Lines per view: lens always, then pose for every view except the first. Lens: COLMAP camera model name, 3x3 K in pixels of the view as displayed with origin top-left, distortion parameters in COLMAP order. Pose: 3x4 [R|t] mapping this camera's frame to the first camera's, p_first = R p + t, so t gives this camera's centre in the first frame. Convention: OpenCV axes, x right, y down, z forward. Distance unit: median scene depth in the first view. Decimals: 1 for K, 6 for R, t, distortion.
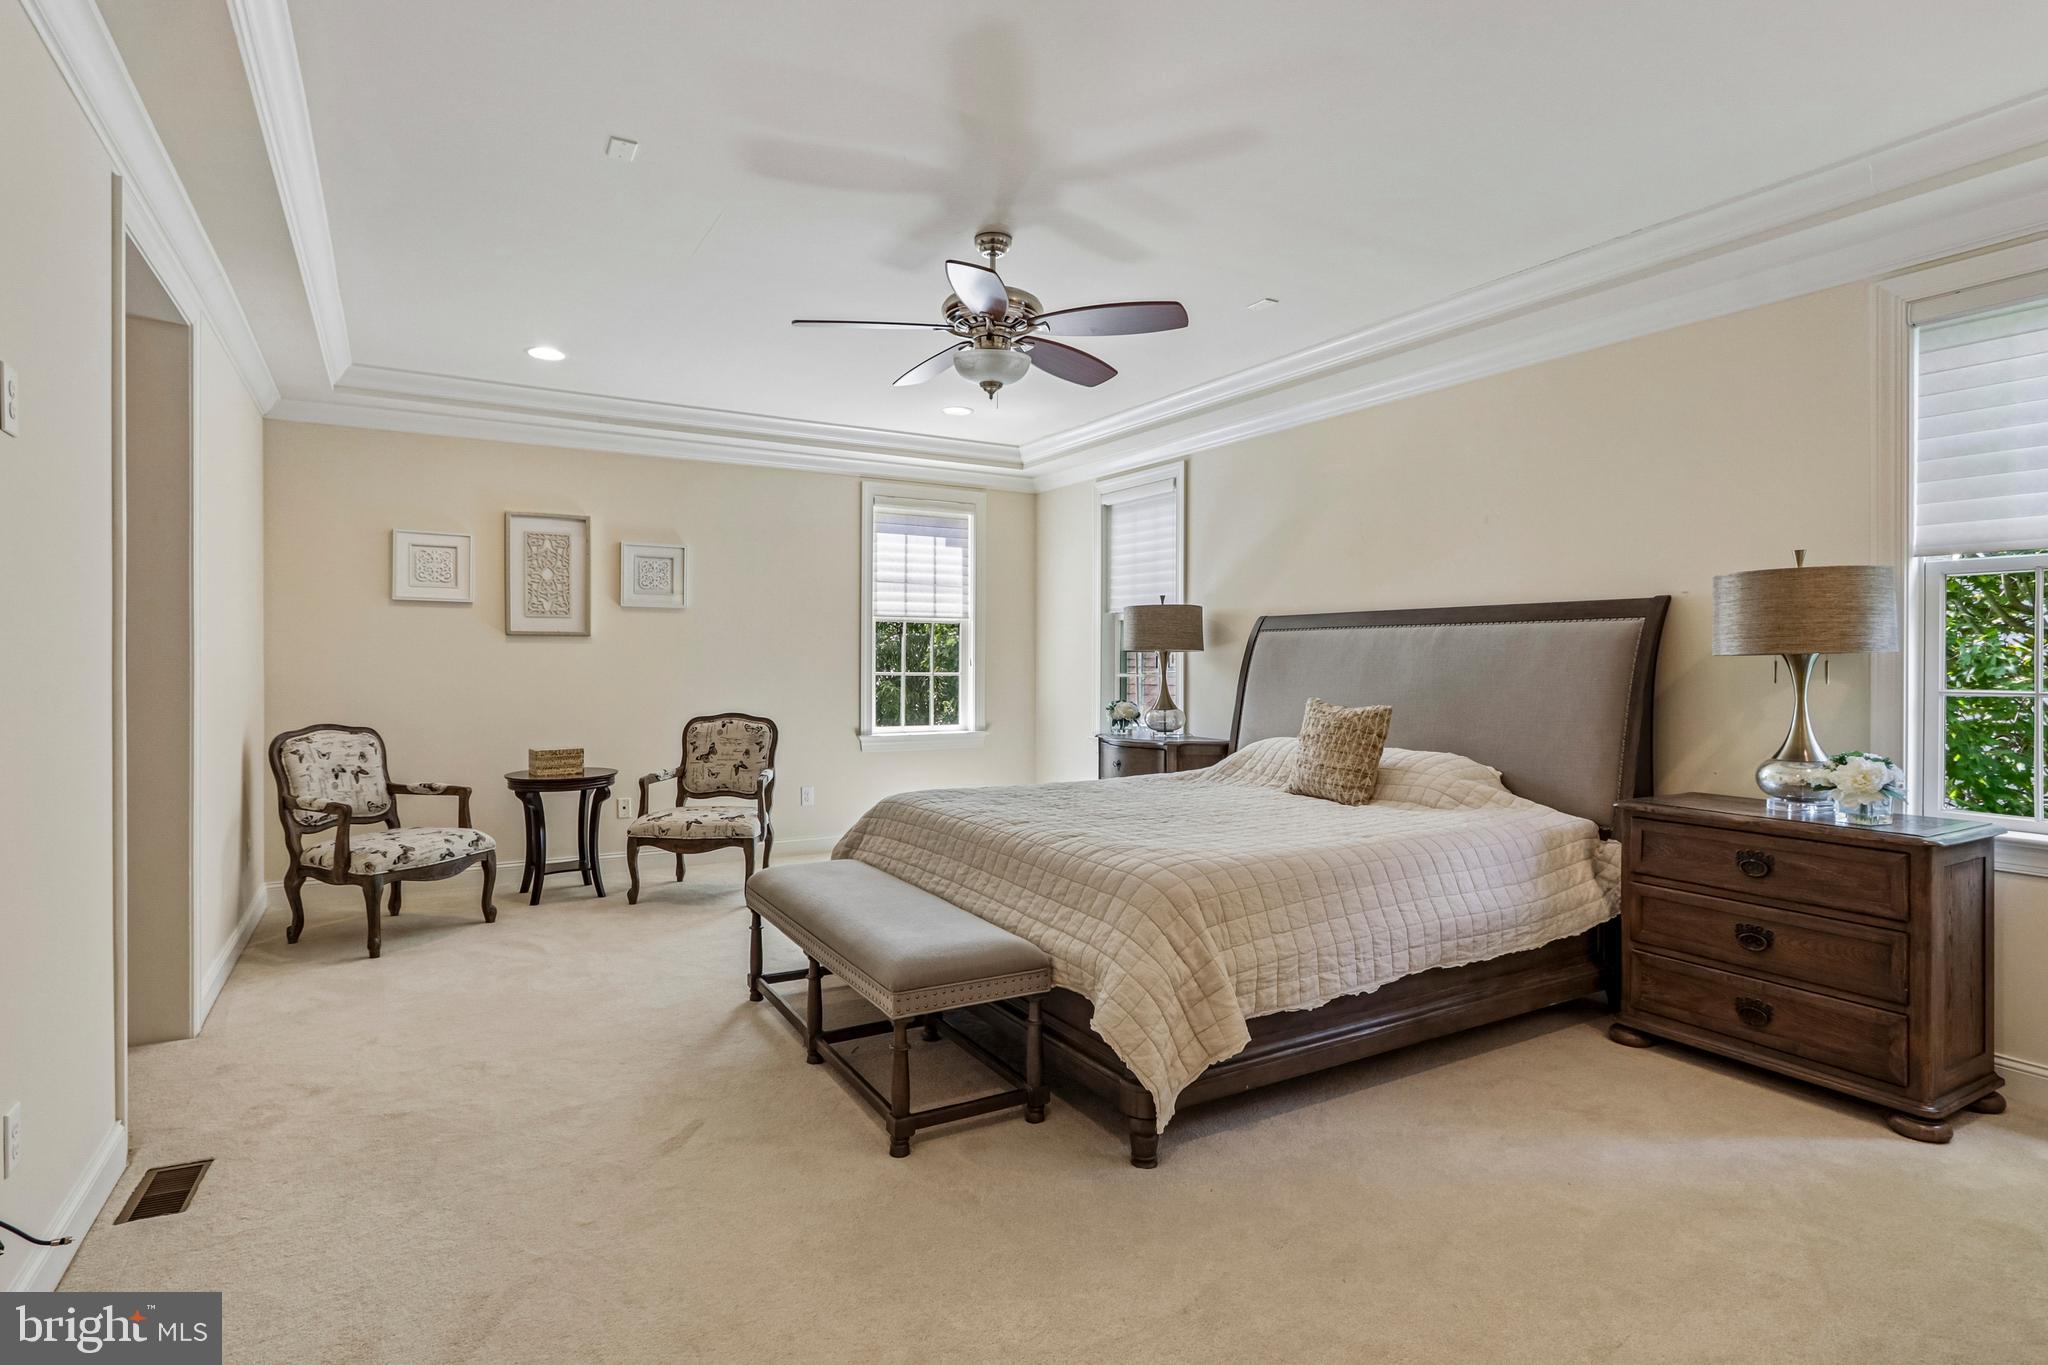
lens RADIAL K [[1032.4, 0, 1010.3], [0, 1032.4, 659.8], [0, 0, 1]] dist [-0.019632, 0.000868]
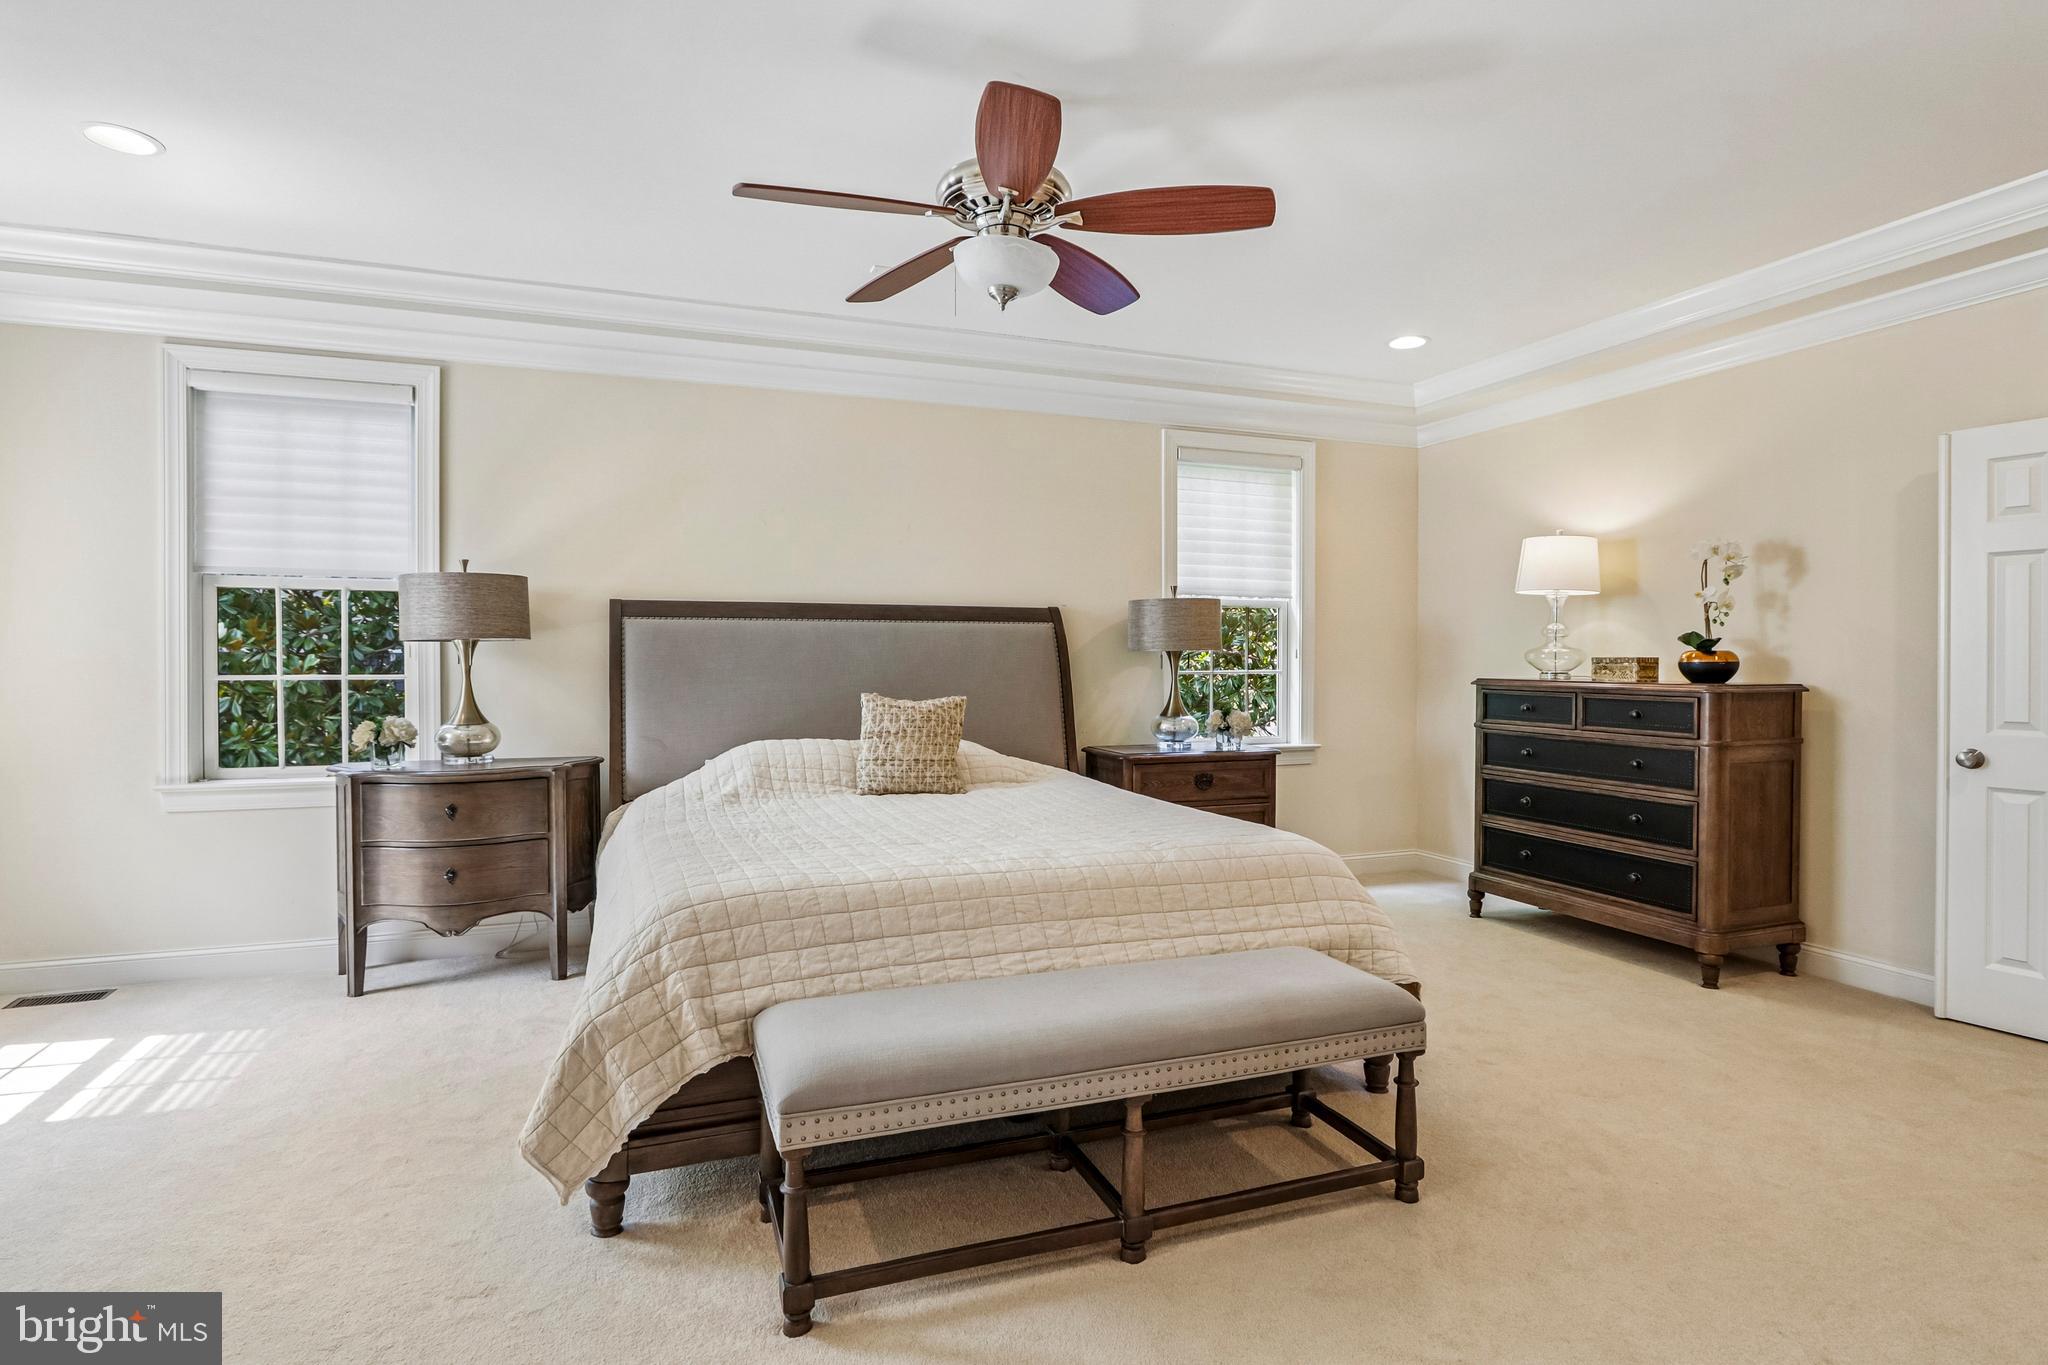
lens RADIAL K [[1032.4, 0, 1010.3], [0, 1032.4, 659.8], [0, 0, 1]] dist [-0.019632, 0.000868]
pose [[0.168583, -0.003099, 0.985683, -0.650519], [0.000628, 0.999995, 0.003037, 0.003670], [-0.985687, 0.000107, 0.168584, 0.734002]]
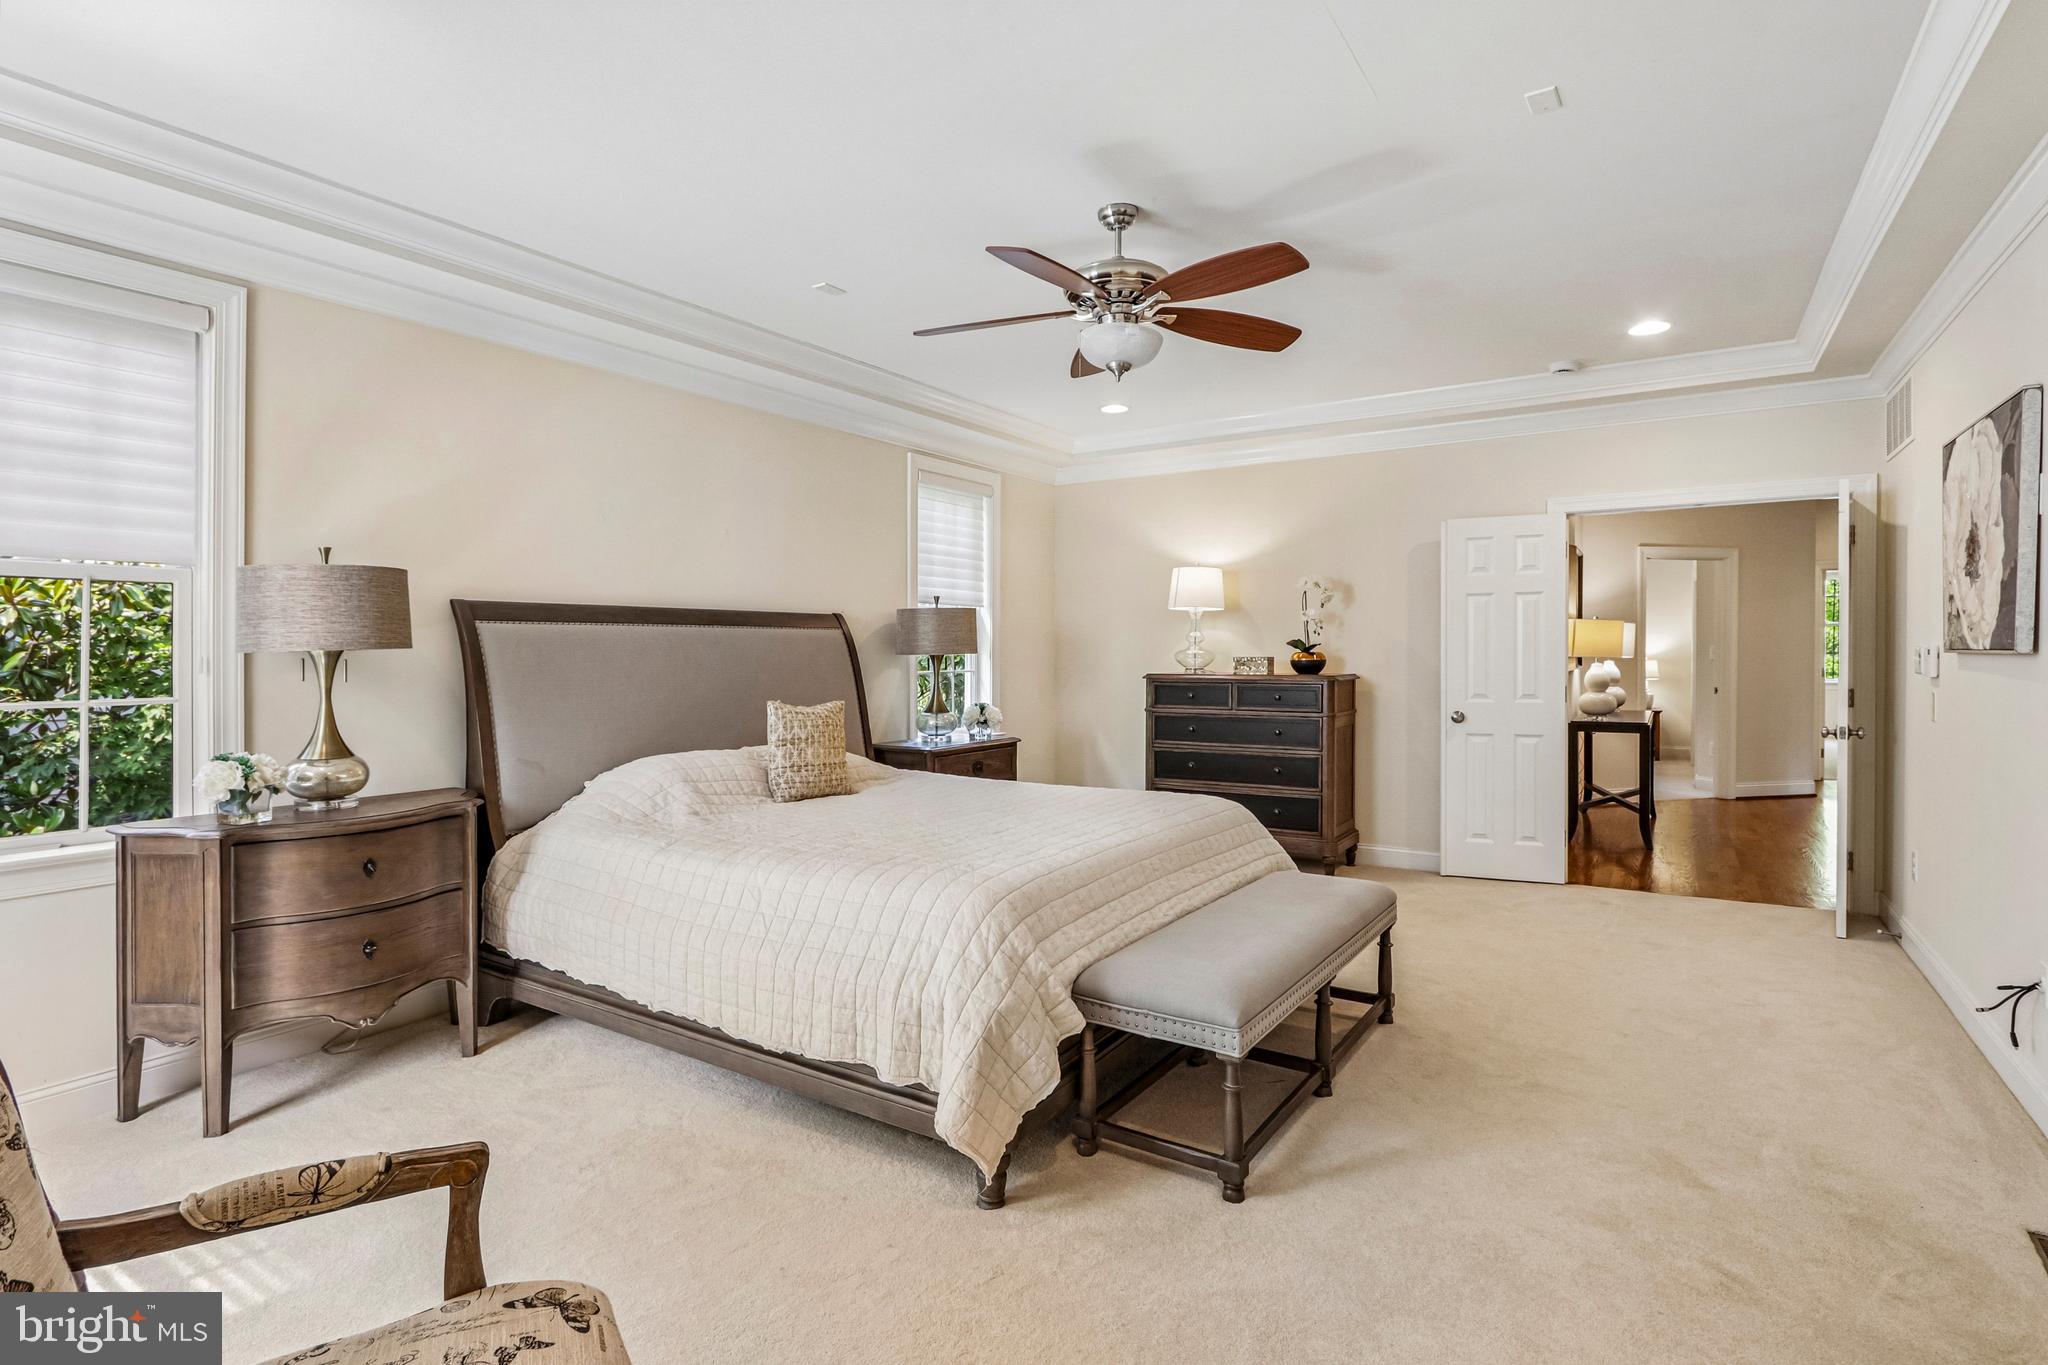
lens RADIAL K [[1045.3, 0, 1000.7], [0, 1045.3, 650.5], [0, 0, 1]] dist [-0.018670, 0.000057]
pose [[-0.447371, 0.000721, 0.894348, -0.688371], [0.006633, 0.999975, 0.002512, -0.010584], [-0.894324, 0.007055, -0.447365, 1.287036]]
